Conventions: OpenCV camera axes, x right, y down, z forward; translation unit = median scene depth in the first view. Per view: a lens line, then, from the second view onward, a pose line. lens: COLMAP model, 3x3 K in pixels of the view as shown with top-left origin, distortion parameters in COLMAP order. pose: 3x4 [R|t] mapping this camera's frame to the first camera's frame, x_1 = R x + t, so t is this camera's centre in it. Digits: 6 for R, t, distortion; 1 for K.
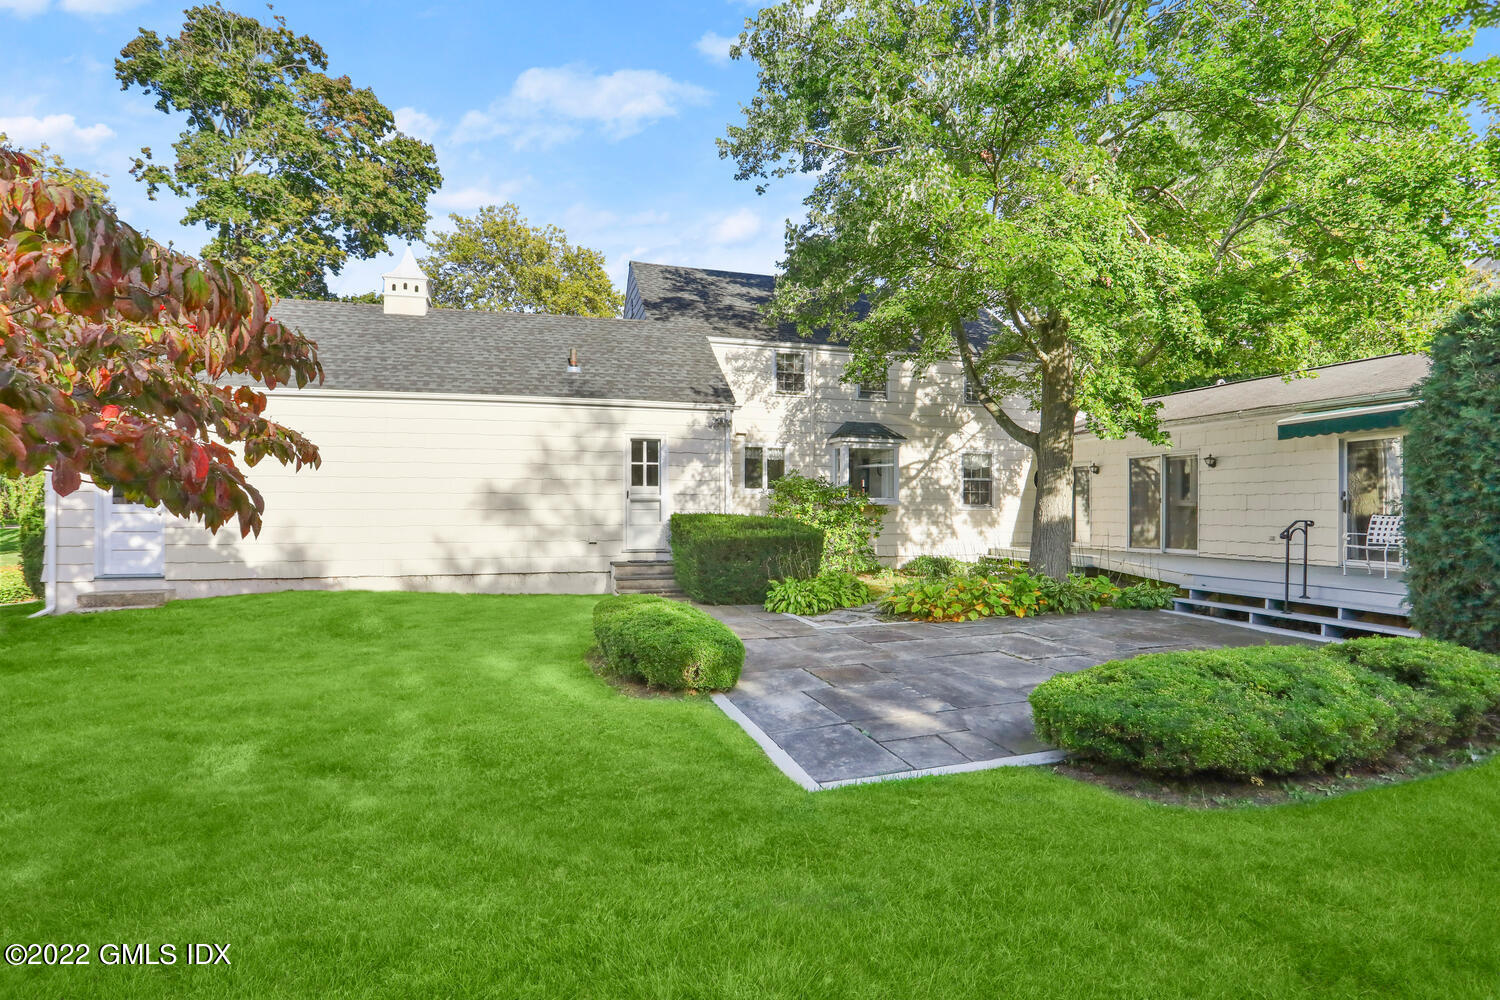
lens RADIAL K [[784.2, 0, 733.9], [0, 784.2, 517.9], [0, 0, 1]] dist [-0.048684, 0.015148]
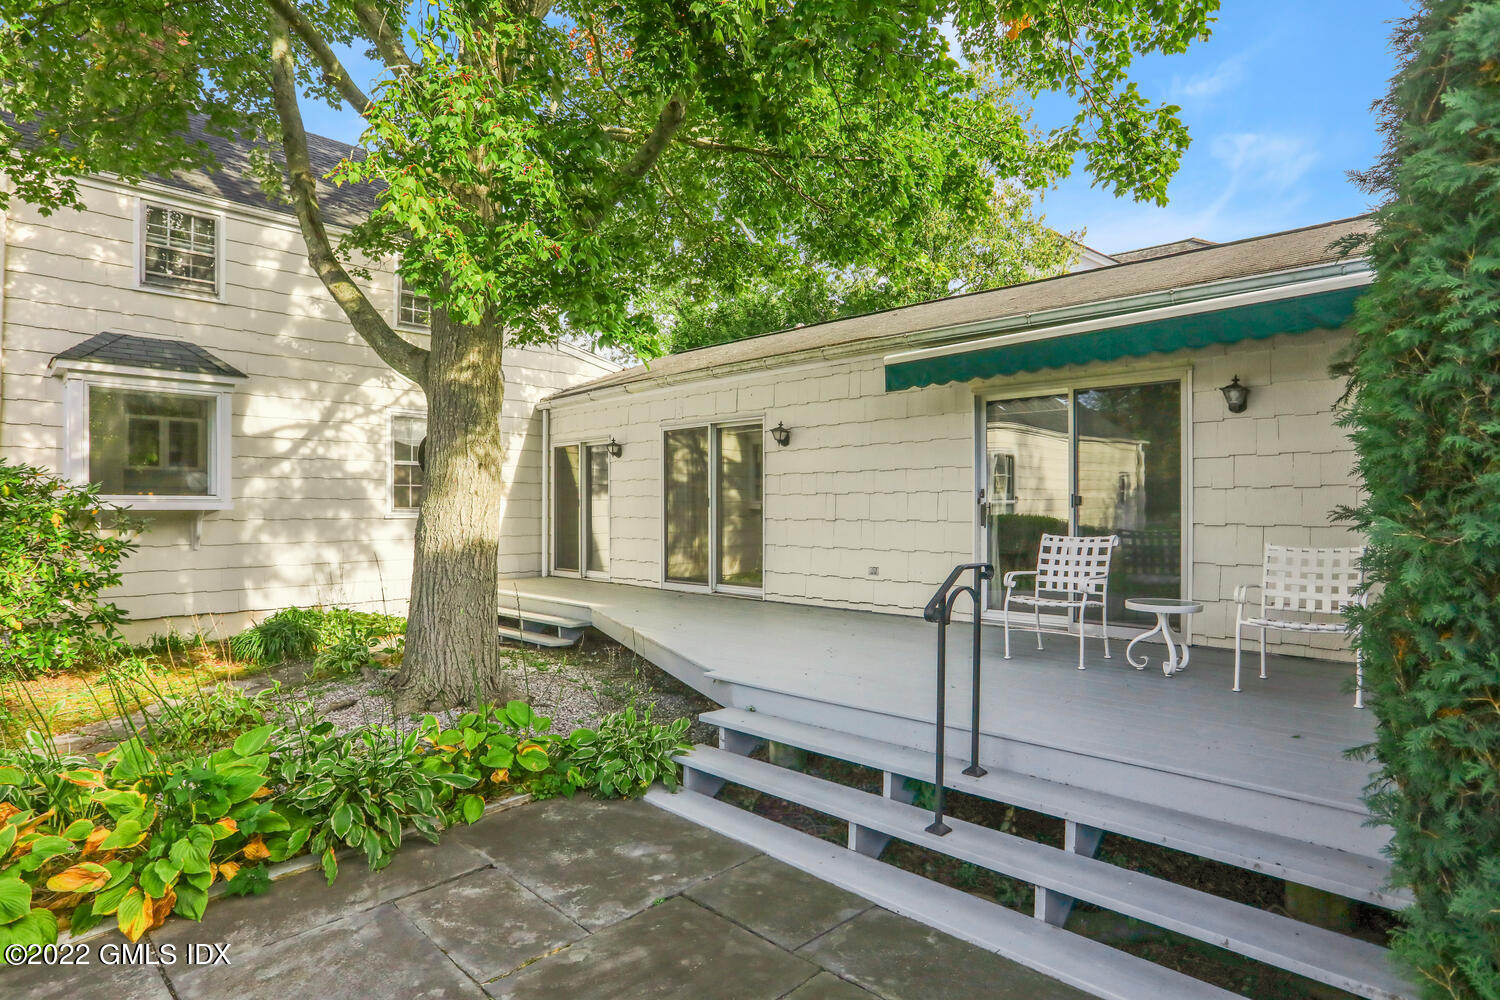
lens RADIAL K [[784.2, 0, 791.9], [0, 784.2, 507.0], [0, 0, 1]] dist [-0.048684, 0.015148]
pose [[0.858386, -0.001085, 0.513004, 0.328474], [0.005688, 0.999956, -0.007403, -0.015632], [-0.512973, 0.009273, 0.858355, 0.498885]]
